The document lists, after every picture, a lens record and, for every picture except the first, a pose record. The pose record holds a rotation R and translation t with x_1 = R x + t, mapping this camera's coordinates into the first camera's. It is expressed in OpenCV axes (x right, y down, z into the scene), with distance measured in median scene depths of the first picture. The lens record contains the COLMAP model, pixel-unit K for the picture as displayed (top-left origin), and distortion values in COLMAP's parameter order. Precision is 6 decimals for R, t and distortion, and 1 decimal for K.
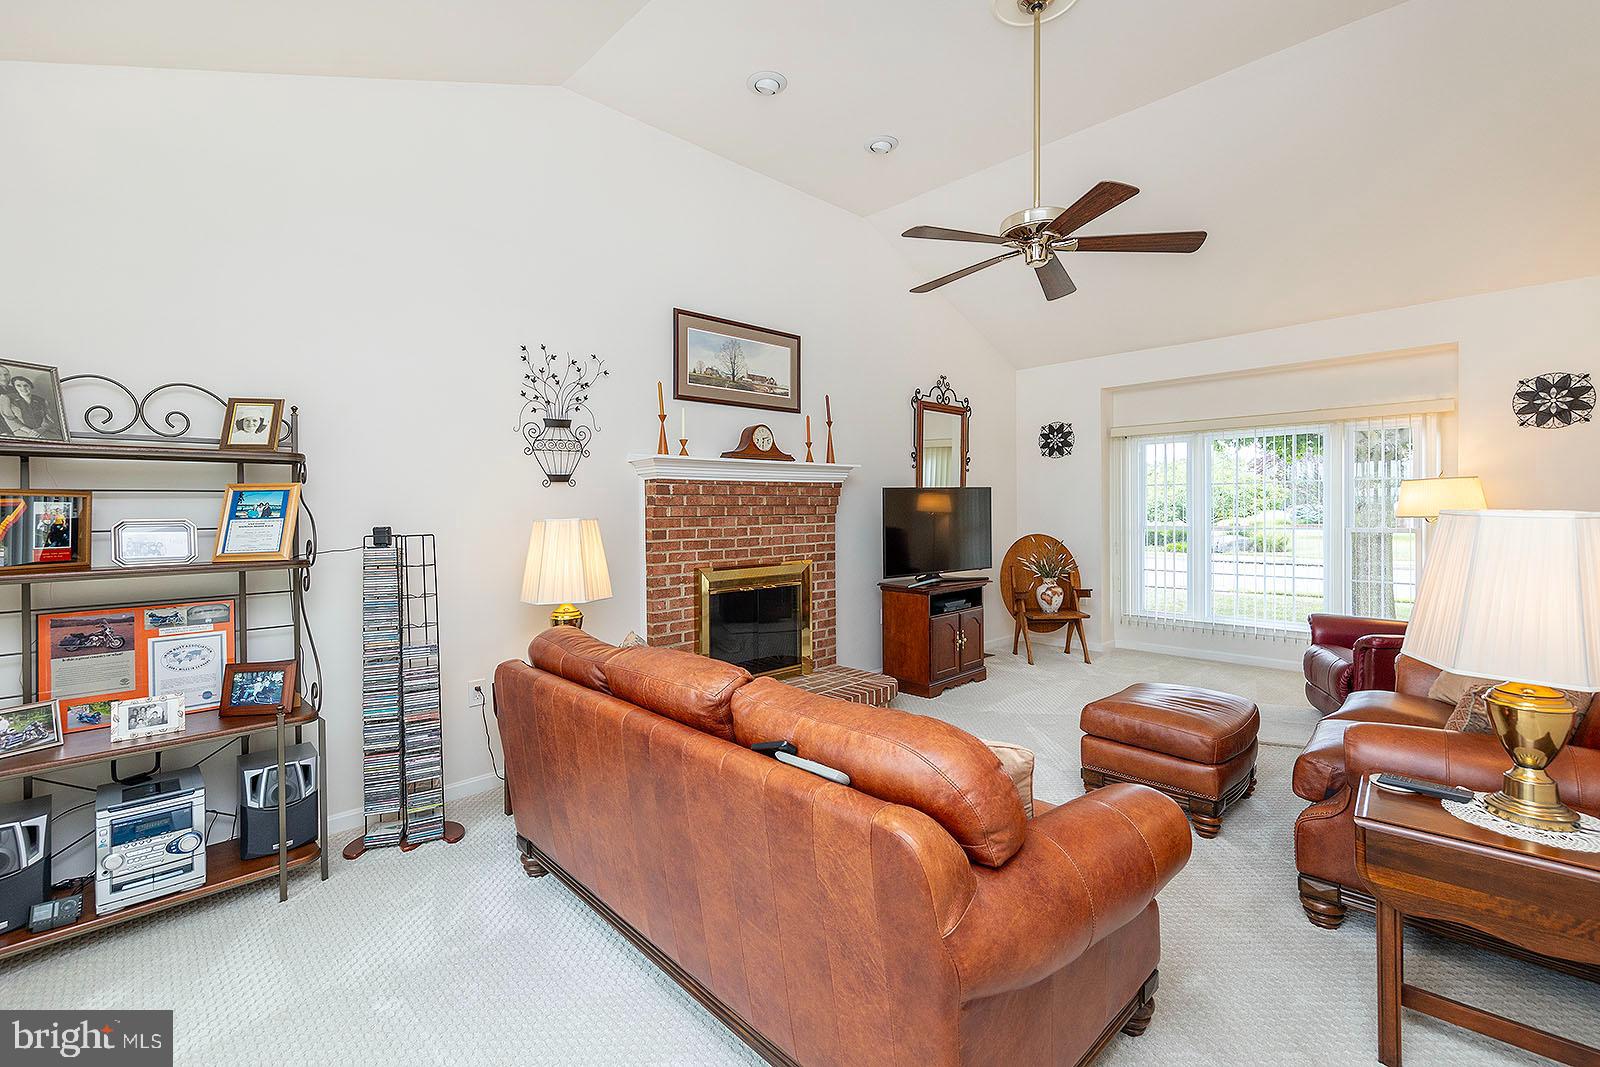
lens RADIAL K [[682.5, 0, 804.4], [0, 682.5, 518.2], [0, 0, 1]] dist [-0.001283, -0.000359]
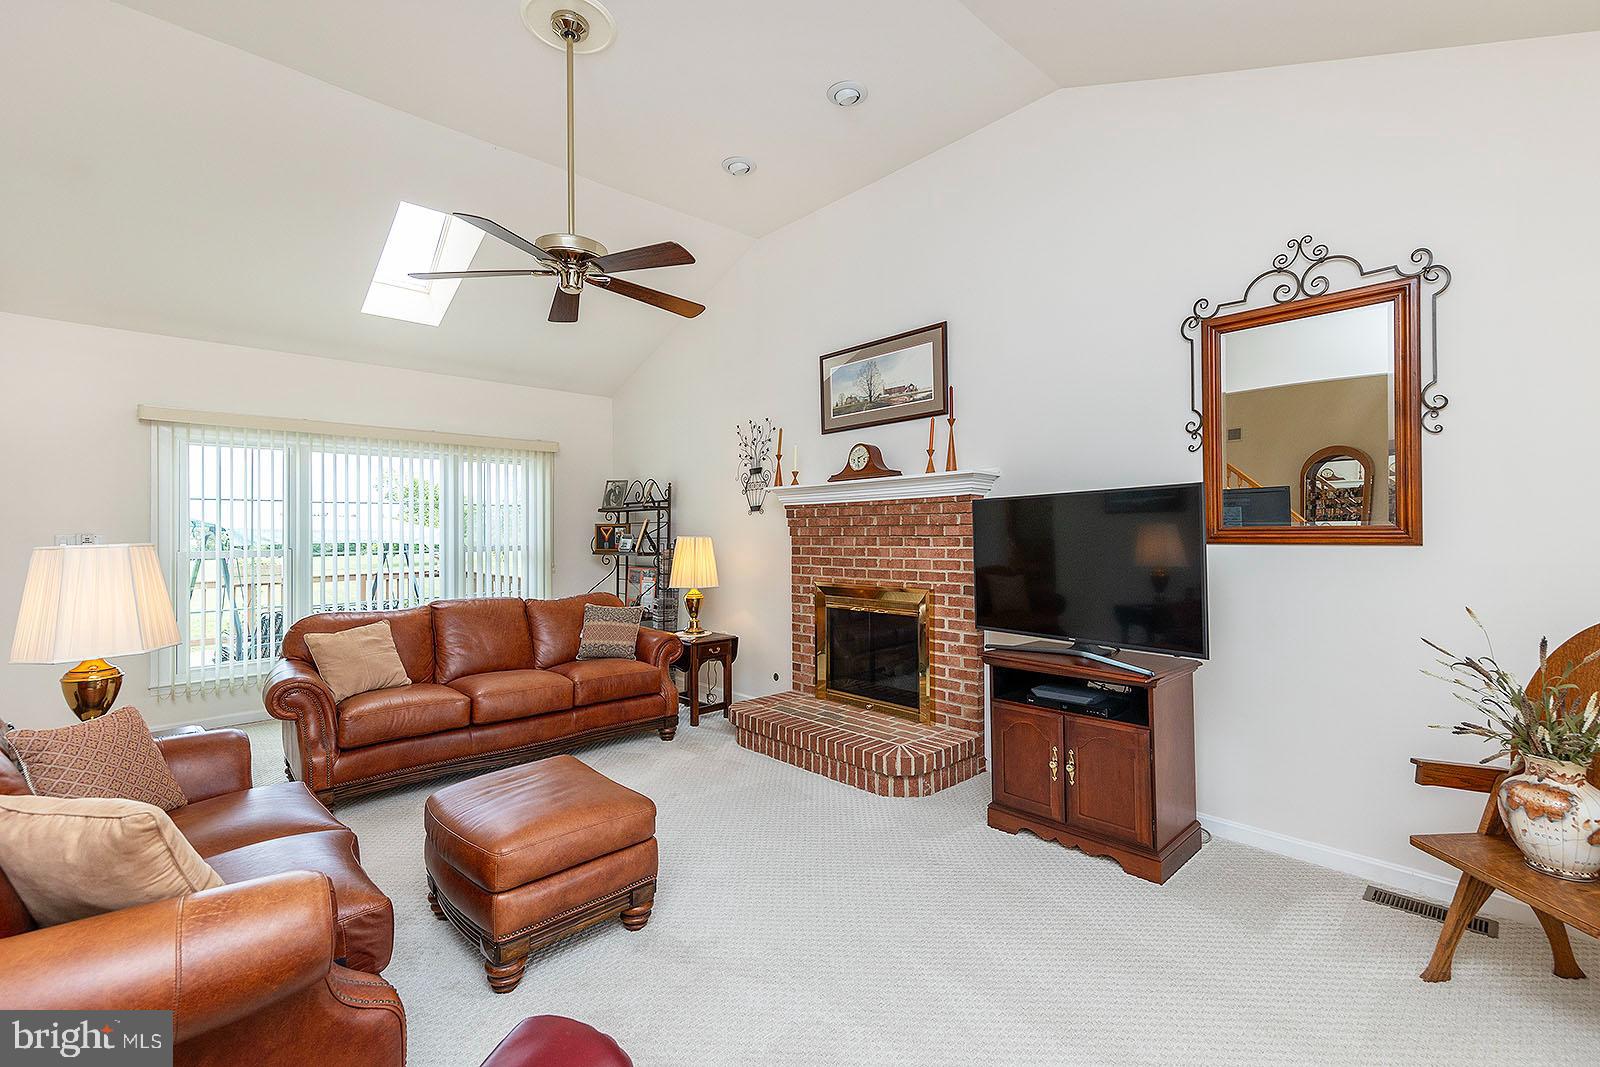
lens RADIAL K [[682.5, 0, 802.6], [0, 682.5, 526.8], [0, 0, 1]] dist [-0.001283, -0.000359]
pose [[-0.004312, 0.003260, -0.999985, 0.914116], [-0.002906, 0.999990, 0.003273, -0.020162], [0.999986, 0.002920, -0.004302, 0.915498]]
